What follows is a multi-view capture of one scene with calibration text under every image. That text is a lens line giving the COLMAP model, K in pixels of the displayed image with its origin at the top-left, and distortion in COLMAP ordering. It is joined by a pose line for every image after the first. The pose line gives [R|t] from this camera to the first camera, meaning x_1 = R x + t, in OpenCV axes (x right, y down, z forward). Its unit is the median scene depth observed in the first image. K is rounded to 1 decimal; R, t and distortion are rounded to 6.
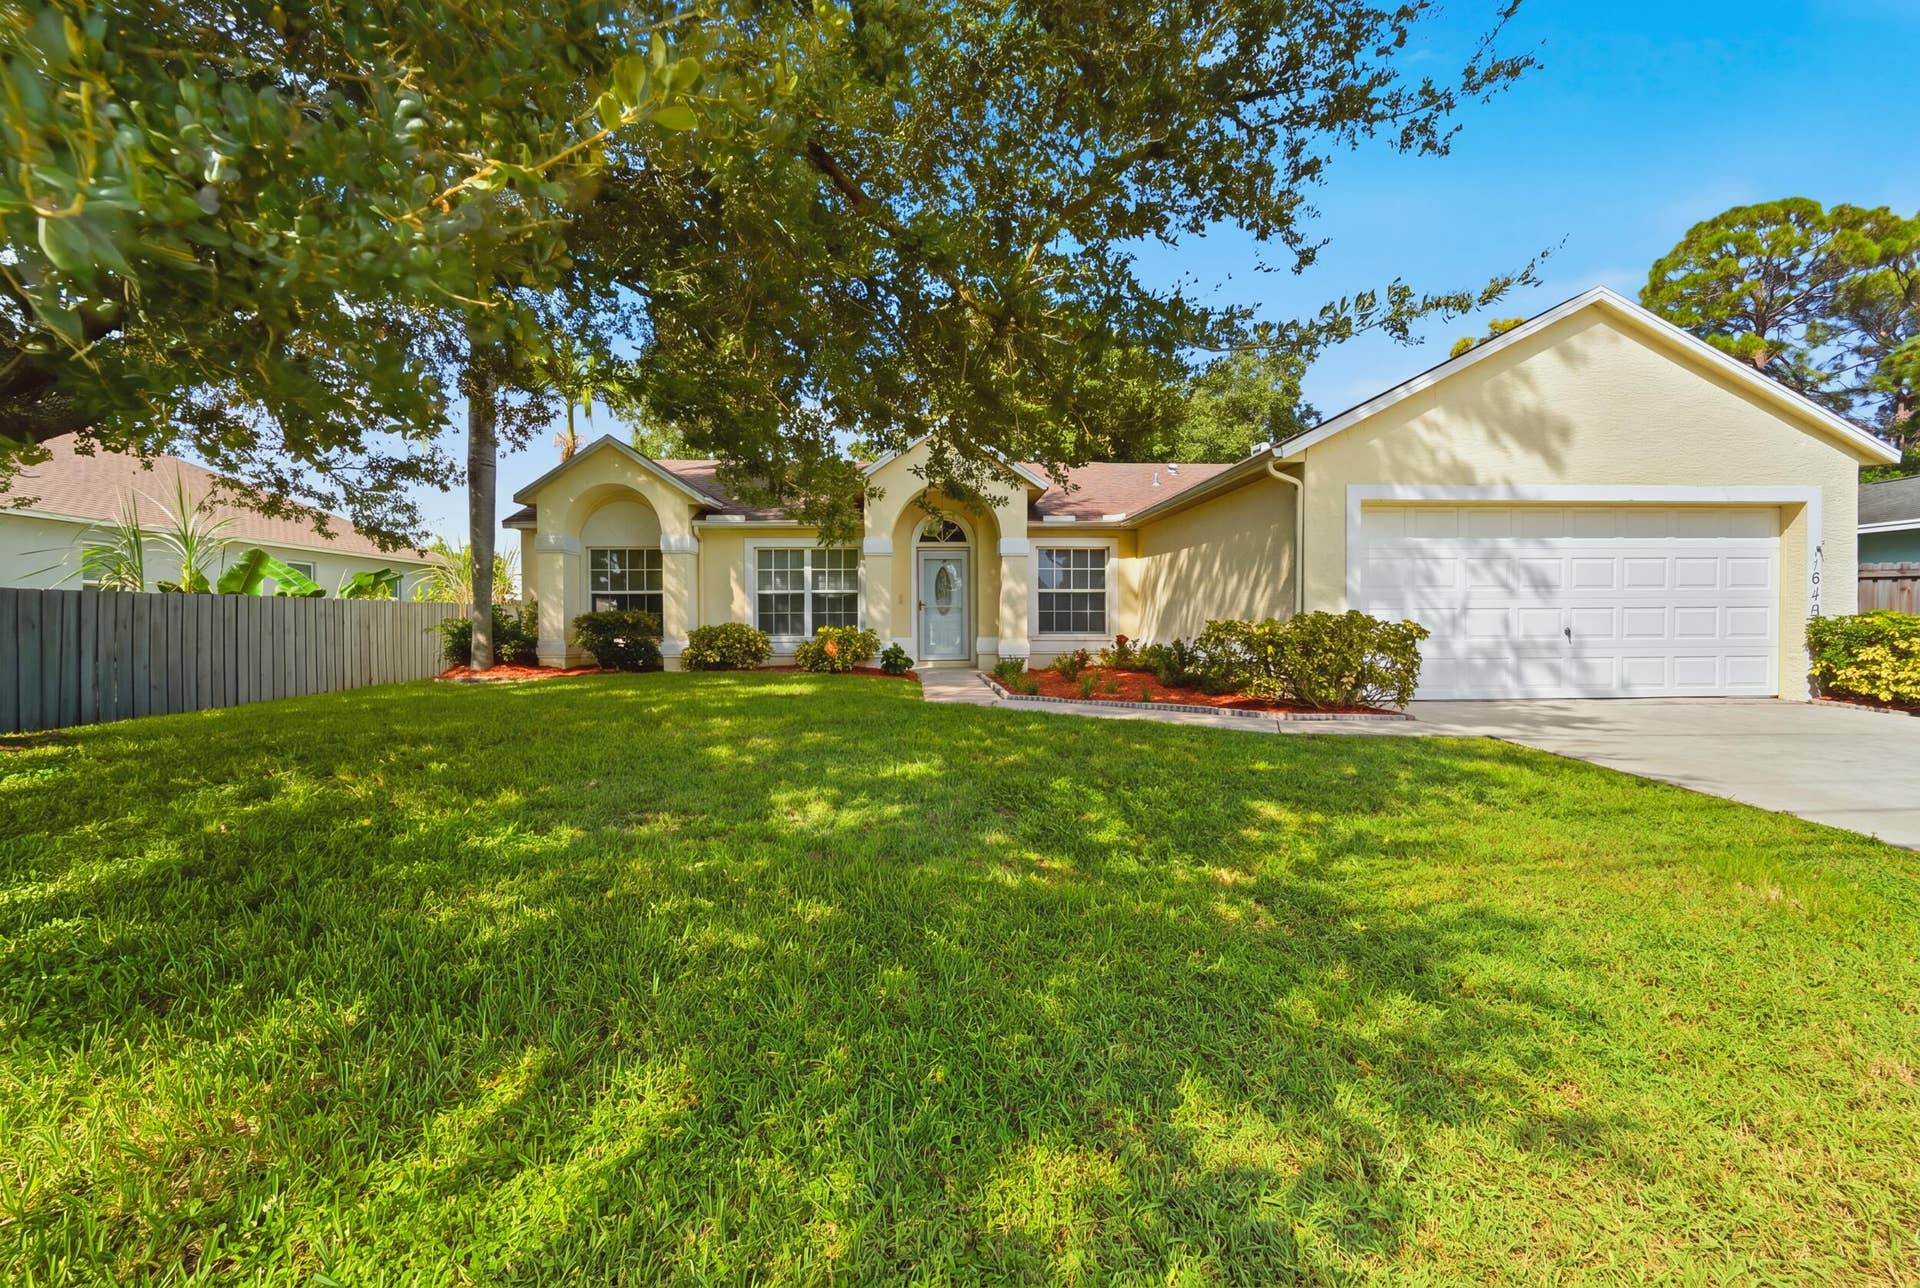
lens RADIAL K [[794.4, 0, 960.5], [0, 794.4, 626.0], [0, 0, 1]] dist [0.000082, -0.000153]
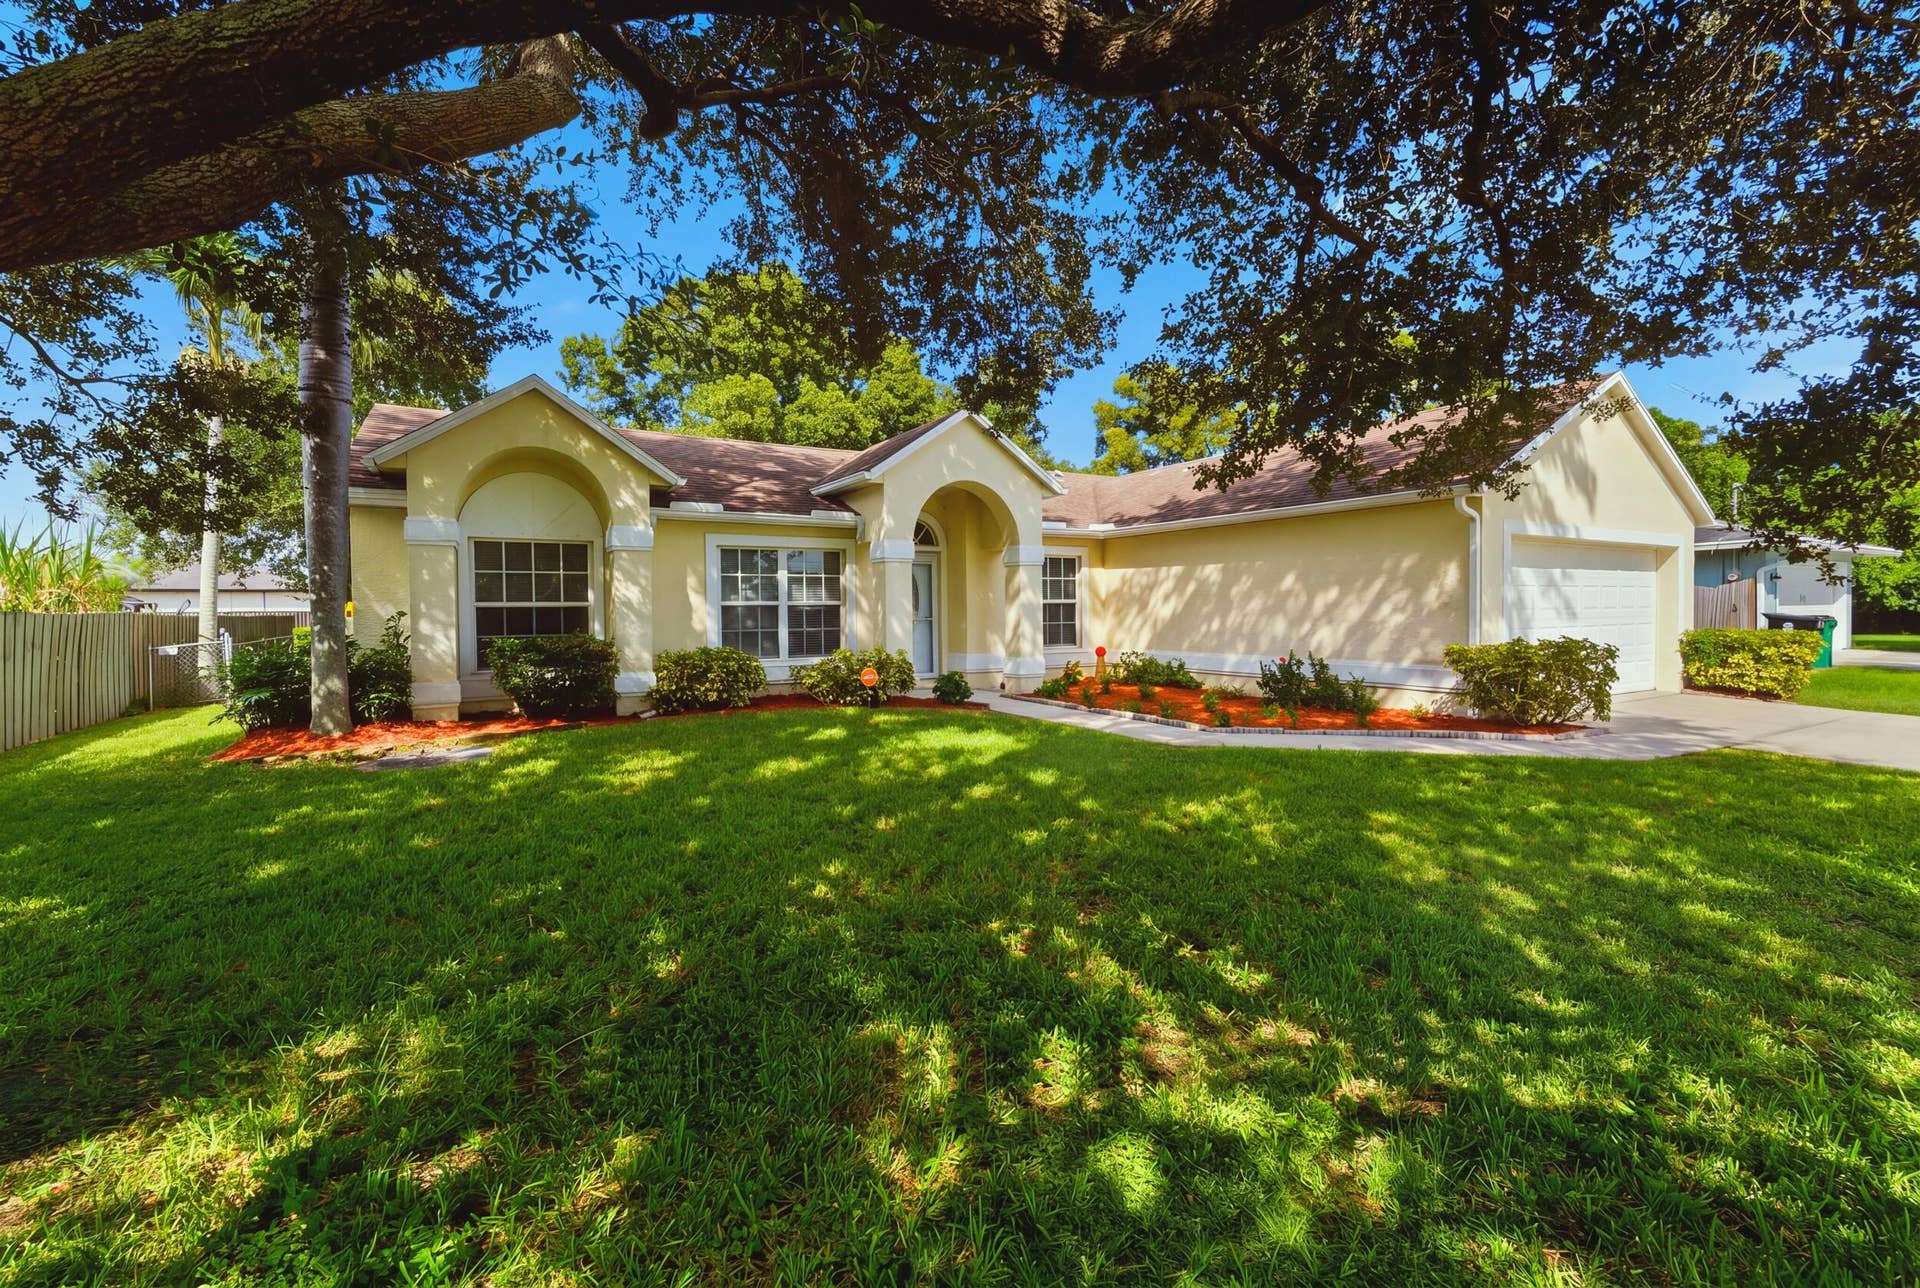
lens RADIAL K [[794.4, 0, 960.5], [0, 794.4, 626.0], [0, 0, 1]] dist [0.000082, -0.000153]
pose [[0.893984, -0.013571, 0.447894, -0.395885], [0.007717, 0.999859, 0.014892, -0.031417], [-0.448033, -0.009856, 0.893963, 0.213551]]
